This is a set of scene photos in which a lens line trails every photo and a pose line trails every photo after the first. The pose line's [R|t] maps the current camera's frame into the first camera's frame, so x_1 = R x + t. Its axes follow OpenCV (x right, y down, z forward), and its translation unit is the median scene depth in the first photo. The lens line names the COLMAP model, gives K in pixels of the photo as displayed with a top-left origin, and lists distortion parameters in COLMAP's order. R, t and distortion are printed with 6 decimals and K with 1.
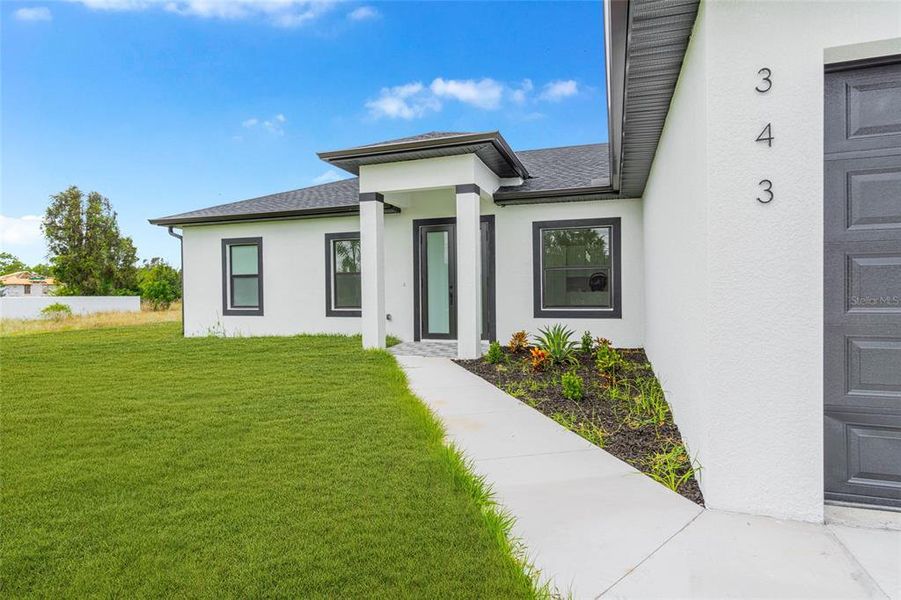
lens RADIAL K [[499.9, 0, 445.5], [0, 499.9, 296.5], [0, 0, 1]] dist [-0.029260, -0.000062]
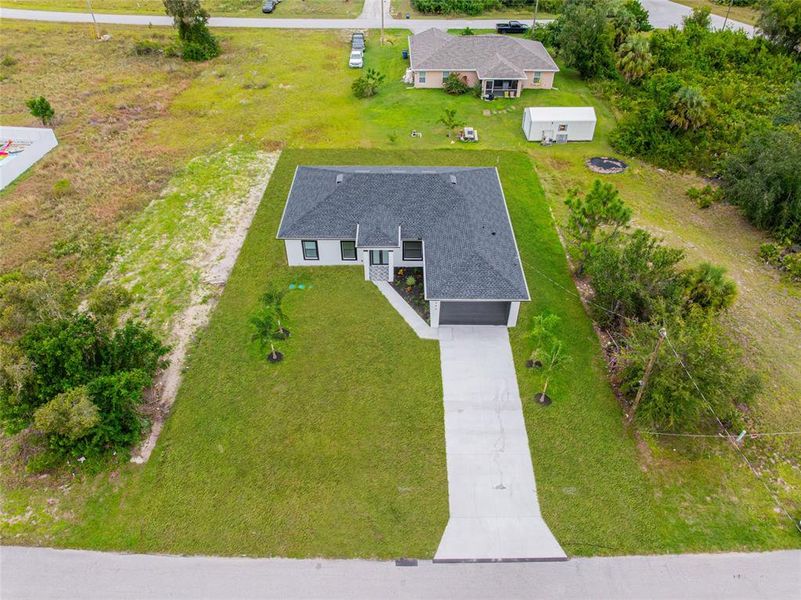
lens RADIAL K [[563.3, 0, 400.5], [0, 563.3, 300.0], [0, 0, 1]] dist [-0.015239, -0.005134]
pose [[0.949544, -0.202639, 0.239382, -0.914341], [-0.005045, 0.753284, 0.657676, -2.507725], [-0.313594, -0.625699, 0.714254, -2.241106]]
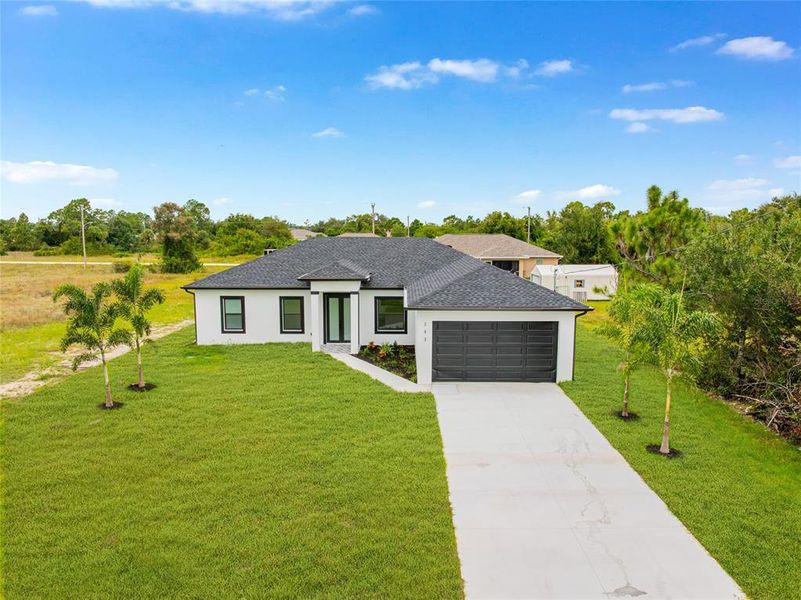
lens RADIAL K [[563.3, 0, 400.5], [0, 563.3, 300.0], [0, 0, 1]] dist [-0.015239, -0.005134]
pose [[0.950458, -0.027002, 0.309678, -0.545827], [-0.006222, 0.994368, 0.105800, -0.407250], [-0.310791, -0.102485, 0.944937, -1.625632]]
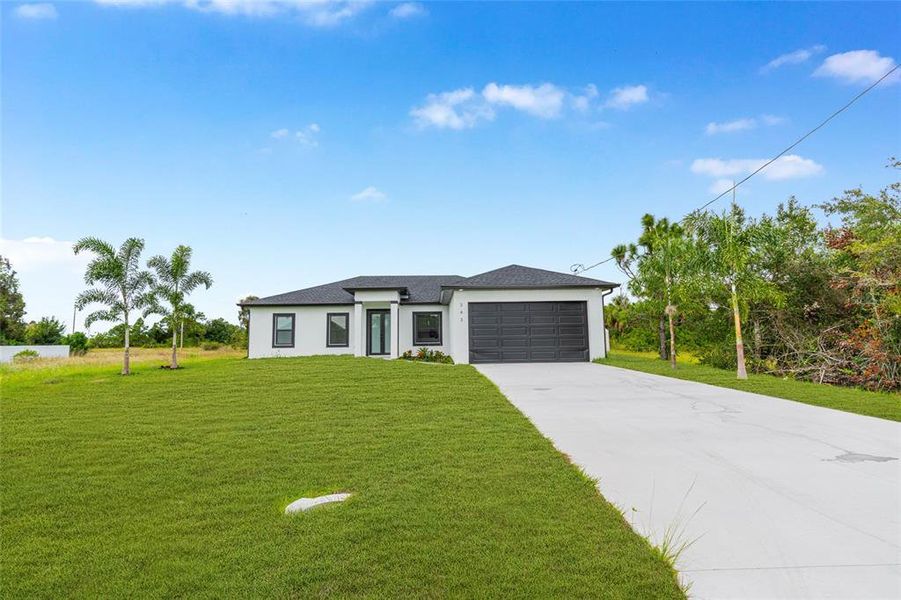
lens RADIAL K [[410.2, 0, 447.3], [0, 410.2, 295.5], [0, 0, 1]] dist [0.001494, 0.000294]
pose [[0.938022, 0.038770, 0.344401, -0.418921], [0.006339, 0.991638, -0.128897, 0.055194], [-0.346518, 0.123091, 0.929932, -1.168988]]
